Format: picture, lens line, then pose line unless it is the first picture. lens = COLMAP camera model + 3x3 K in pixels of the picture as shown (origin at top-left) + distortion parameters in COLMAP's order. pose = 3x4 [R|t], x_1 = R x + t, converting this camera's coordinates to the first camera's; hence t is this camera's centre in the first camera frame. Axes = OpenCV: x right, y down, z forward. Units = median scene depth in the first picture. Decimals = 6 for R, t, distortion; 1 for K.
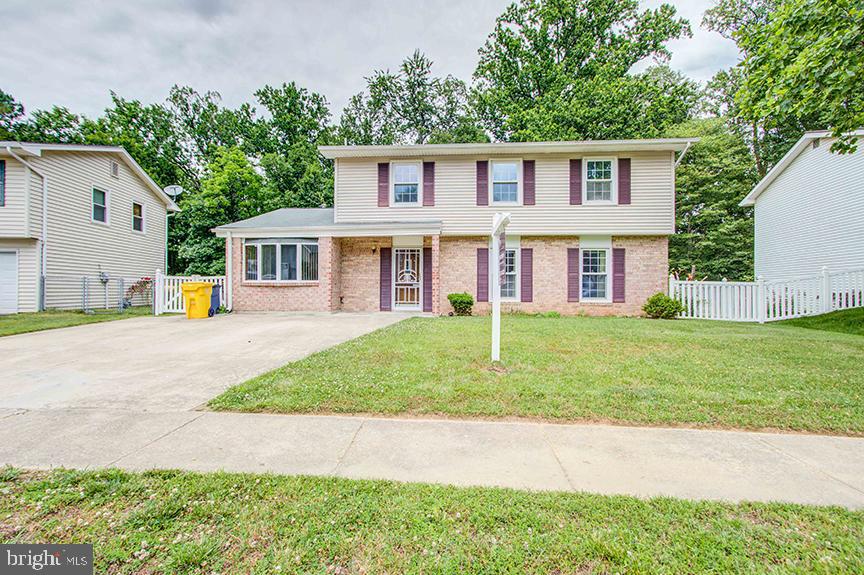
lens RADIAL K [[395.3, 0, 421.8], [0, 395.3, 286.5], [0, 0, 1]] dist [-0.000117, 0.000332]
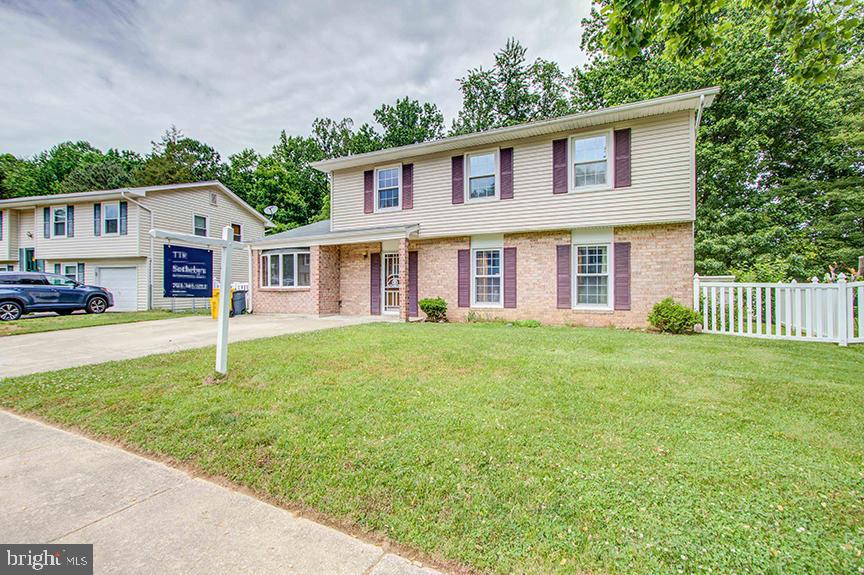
lens RADIAL K [[395.7, 0, 426.2], [0, 395.7, 287.9], [0, 0, 1]] dist [-0.000011, 0.000869]
pose [[0.924102, -0.006492, -0.382092, 0.430926], [0.007717, 0.999969, 0.001674, -0.008779], [0.382069, -0.004495, 0.924123, 0.106721]]
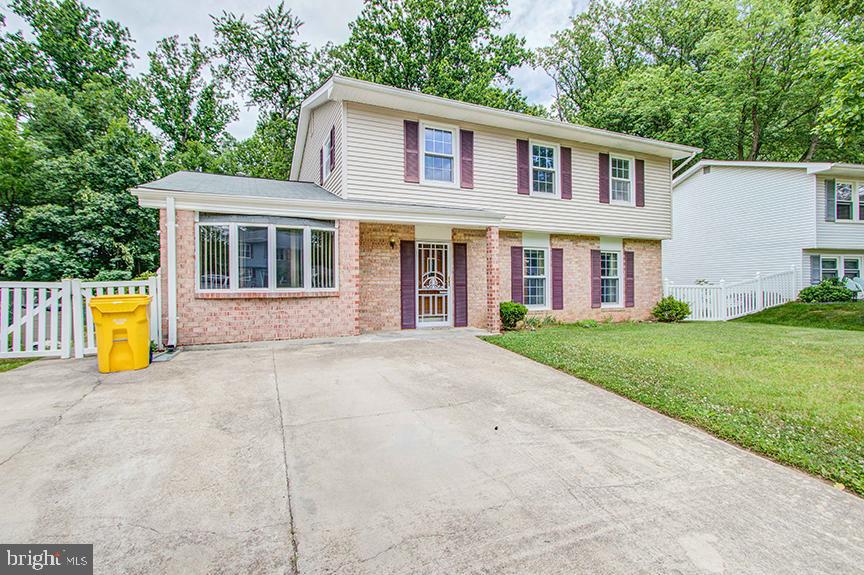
lens RADIAL K [[401.0, 0, 409.7], [0, 401.0, 286.1], [0, 0, 1]] dist [0.001201, 0.000328]
pose [[0.890074, -0.008705, 0.455733, -0.430126], [0.008235, 0.999962, 0.003019, -0.018335], [-0.455742, 0.001066, 0.890111, 0.359297]]
